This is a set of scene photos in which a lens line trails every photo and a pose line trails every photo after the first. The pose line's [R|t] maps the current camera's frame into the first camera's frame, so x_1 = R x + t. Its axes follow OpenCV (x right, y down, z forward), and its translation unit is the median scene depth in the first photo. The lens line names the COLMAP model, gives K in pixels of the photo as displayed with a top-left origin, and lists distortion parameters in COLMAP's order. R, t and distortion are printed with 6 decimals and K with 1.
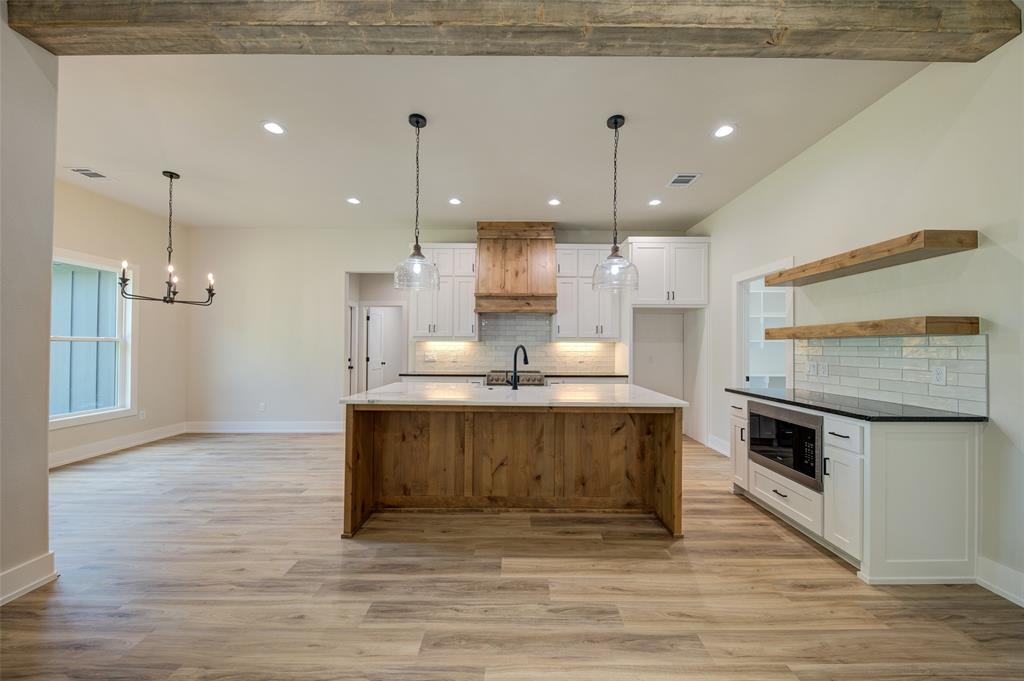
lens RADIAL K [[351.1, 0, 516.7], [0, 351.1, 343.6], [0, 0, 1]] dist [0.016808, -0.008746]
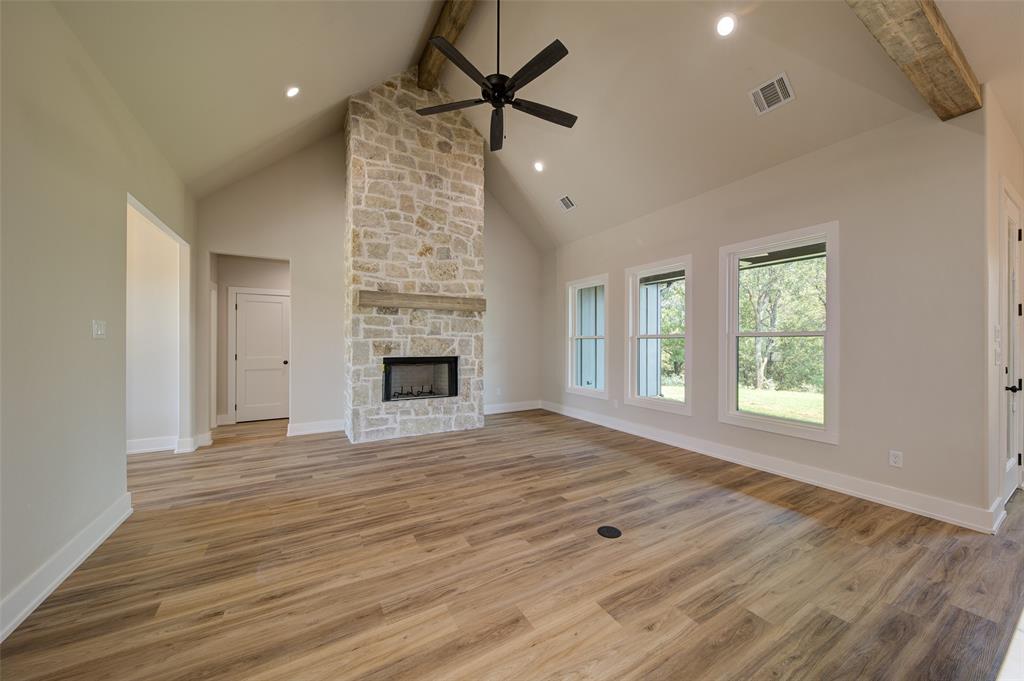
lens RADIAL K [[359.3, 0, 518.0], [0, 359.3, 341.8], [0, 0, 1]] dist [0.000506, -0.000051]
pose [[-0.861513, -0.005528, -0.507705, 0.514258], [-0.000898, 0.999956, -0.009364, 0.010464], [0.507735, -0.007612, -0.861480, 0.876422]]
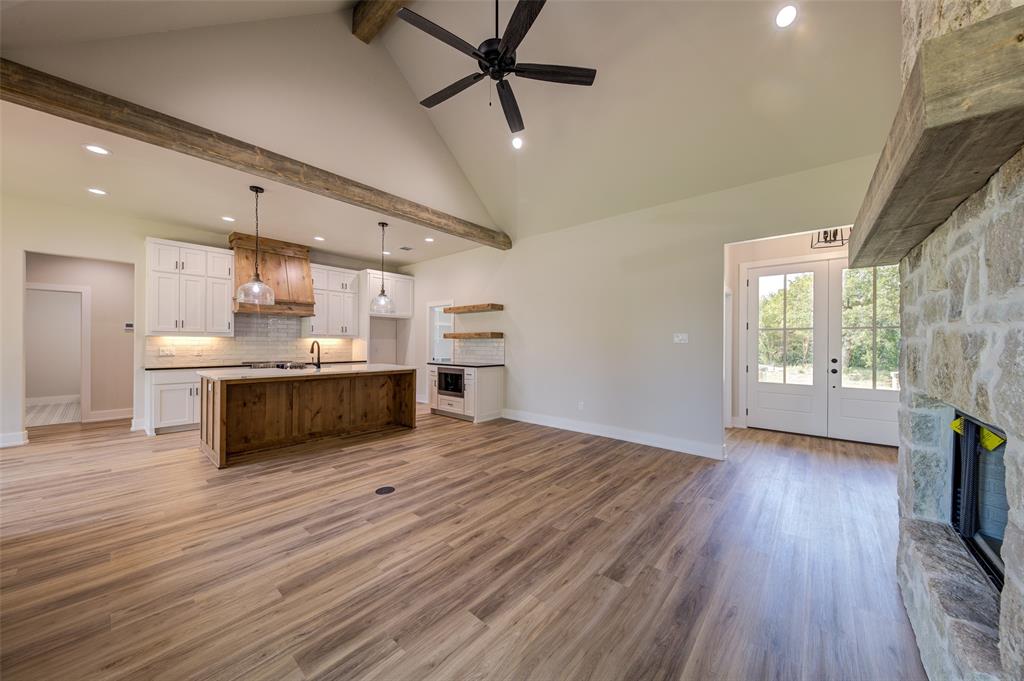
lens RADIAL K [[351.1, 0, 516.7], [0, 351.1, 343.6], [0, 0, 1]] dist [0.016808, -0.008746]
pose [[0.649136, -0.002791, 0.760667, -0.698812], [-0.009260, 0.999890, 0.011571, -0.011184], [-0.760616, -0.014555, 0.649039, -0.796128]]
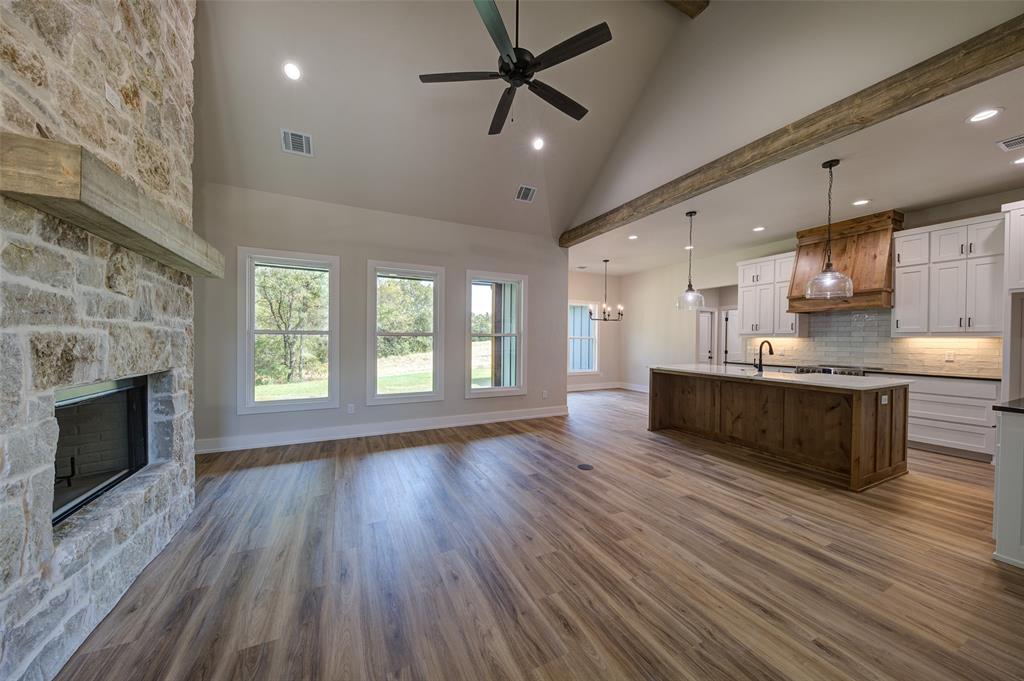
lens RADIAL K [[351.1, 0, 516.7], [0, 351.1, 343.6], [0, 0, 1]] dist [0.016808, -0.008746]
pose [[0.441836, 0.008176, -0.897059, 0.918259], [0.002350, 0.999944, 0.010271, -0.000918], [0.897093, -0.006647, 0.441792, -0.565490]]
